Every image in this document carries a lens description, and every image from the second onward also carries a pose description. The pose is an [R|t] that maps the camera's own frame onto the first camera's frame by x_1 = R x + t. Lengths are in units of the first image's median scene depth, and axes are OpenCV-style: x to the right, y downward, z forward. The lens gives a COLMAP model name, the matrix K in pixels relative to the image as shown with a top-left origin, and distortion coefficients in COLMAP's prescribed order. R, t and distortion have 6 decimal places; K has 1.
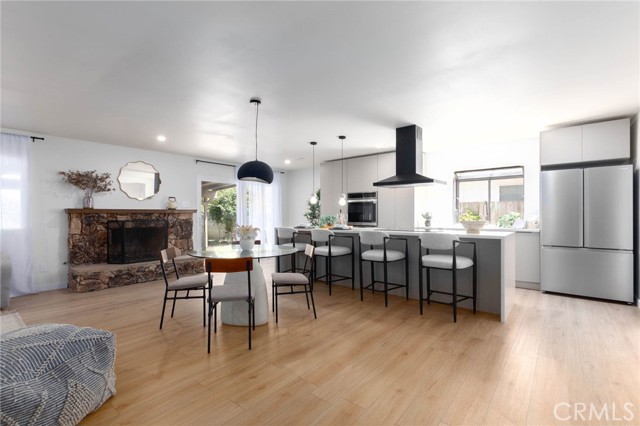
lens RADIAL K [[293.5, 0, 318.0], [0, 293.5, 214.7], [0, 0, 1]] dist [0.003287, -0.002647]
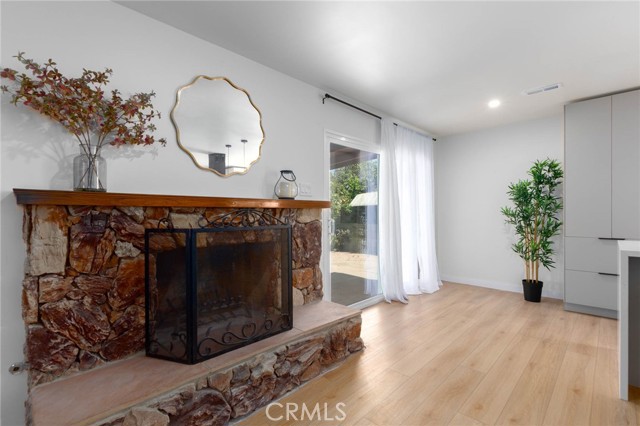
lens RADIAL K [[293.5, 0, 316.9], [0, 293.5, 216.4], [0, 0, 1]] dist [0.003287, -0.002647]
pose [[0.995765, 0.003376, -0.091878, -0.514816], [-0.002386, 0.999938, 0.010878, 0.002228], [0.091909, -0.010613, 0.995711, 0.717167]]
